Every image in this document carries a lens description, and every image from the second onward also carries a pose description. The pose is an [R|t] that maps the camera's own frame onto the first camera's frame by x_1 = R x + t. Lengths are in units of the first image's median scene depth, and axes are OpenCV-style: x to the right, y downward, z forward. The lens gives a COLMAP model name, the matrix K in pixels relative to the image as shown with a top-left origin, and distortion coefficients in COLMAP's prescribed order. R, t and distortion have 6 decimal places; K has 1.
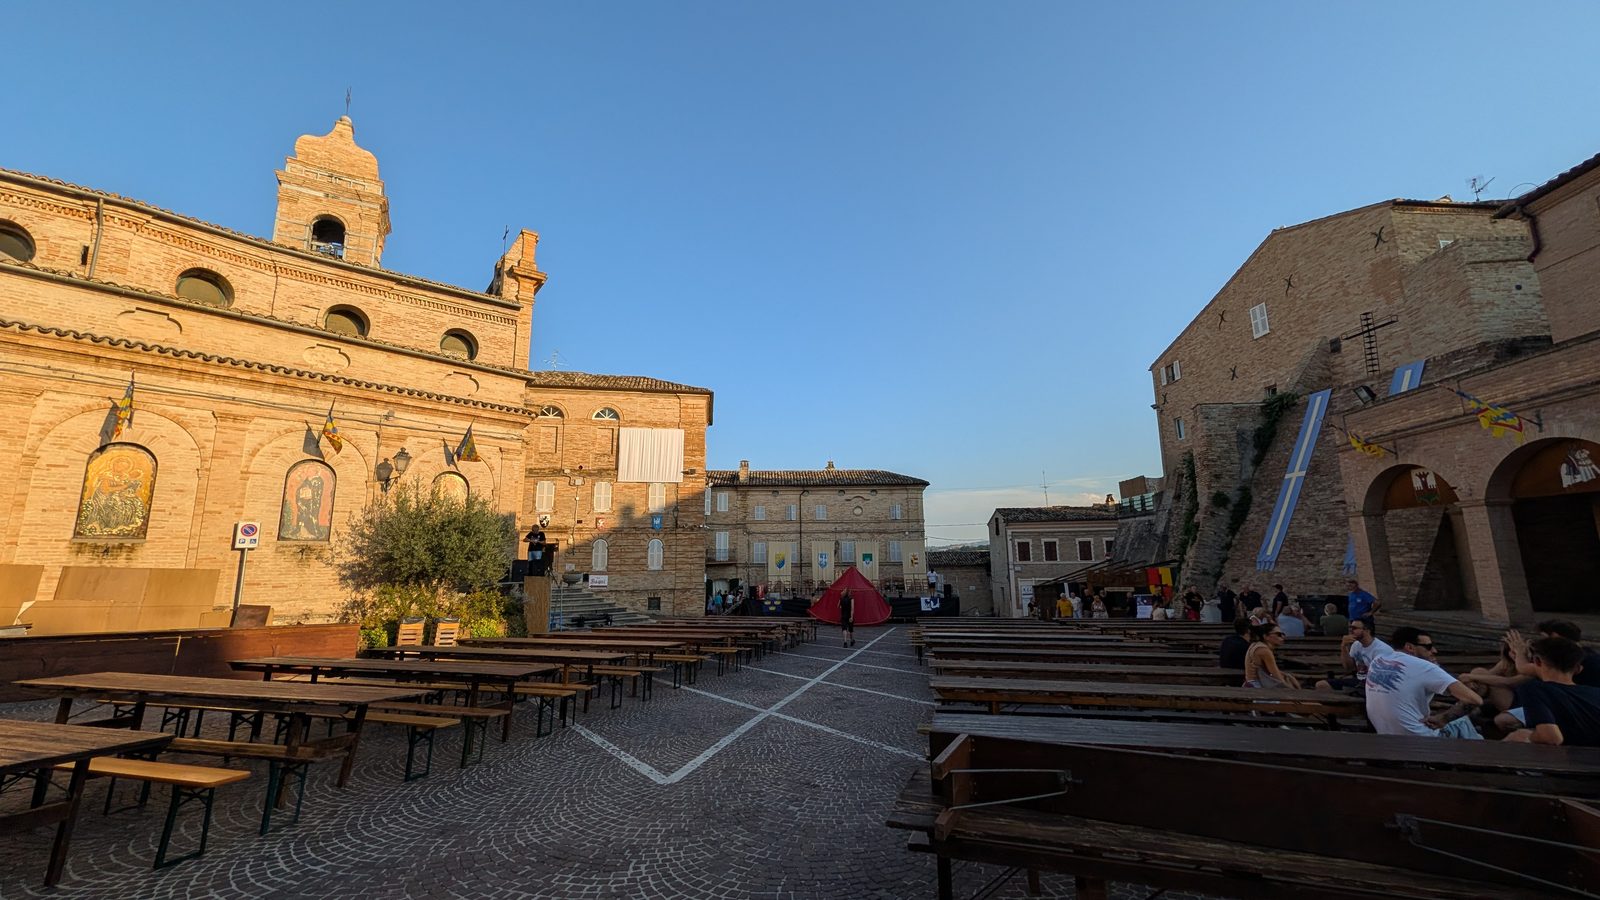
lens RADIAL K [[612.6, 0, 804.9], [0, 612.6, 450.7], [0, 0, 1]] dist [-0.000876, 0.000293]
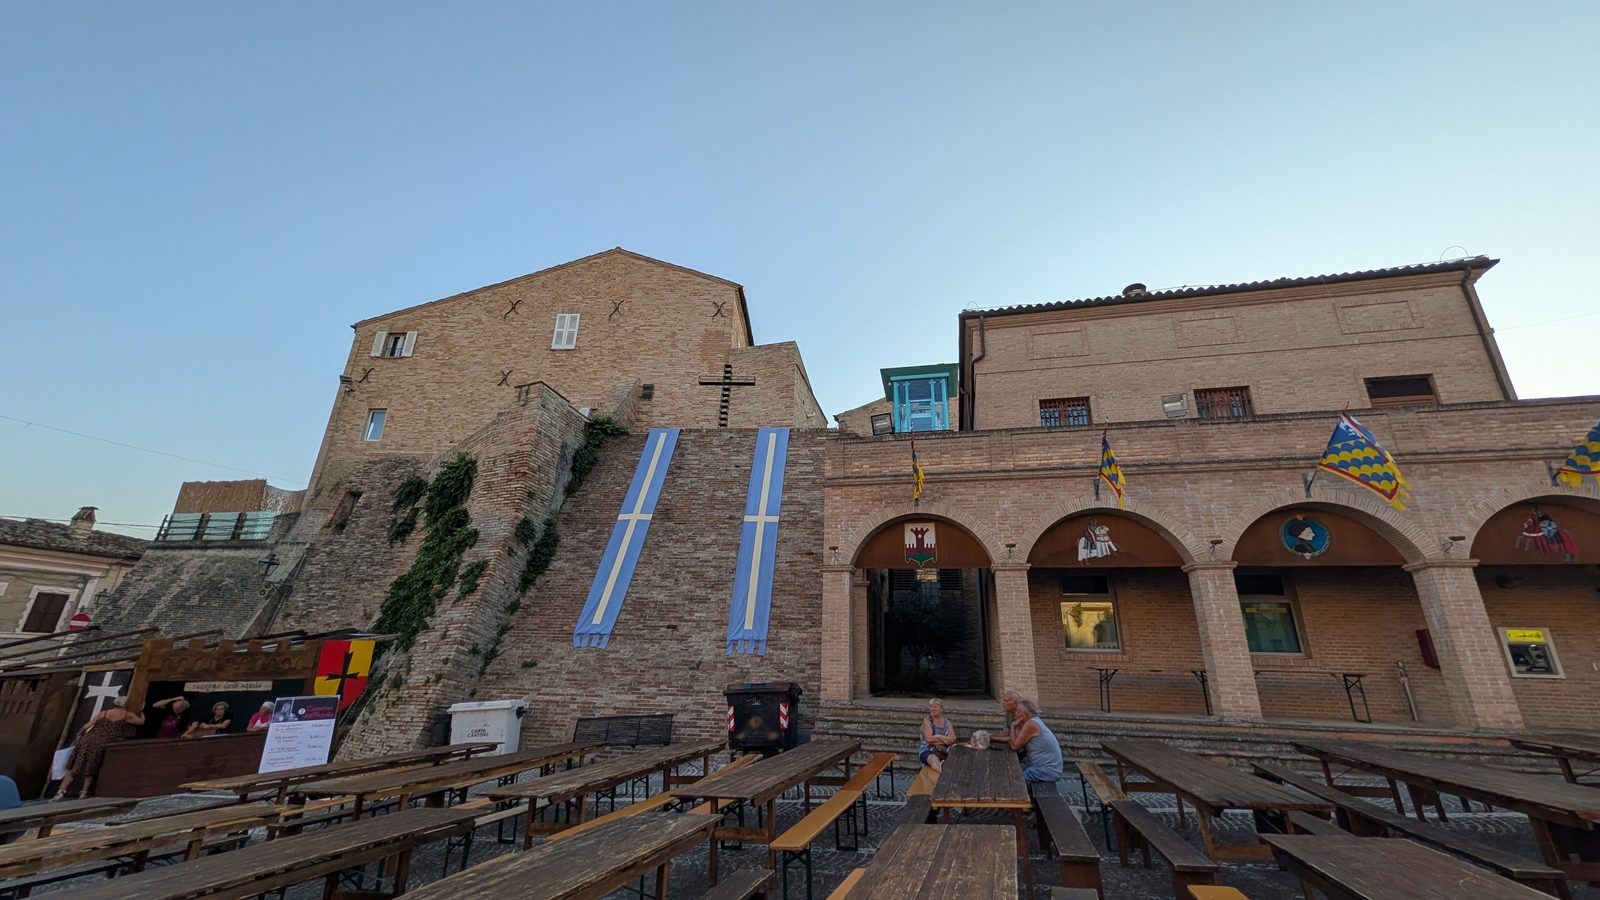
lens RADIAL K [[612.6, 0, 804.9], [0, 612.6, 450.7], [0, 0, 1]] dist [-0.000876, 0.000293]
pose [[0.106947, 0.344437, 0.932698, 0.218517], [-0.199229, 0.926477, -0.319295, 0.326025], [-0.974100, -0.151673, 0.167706, 1.401938]]
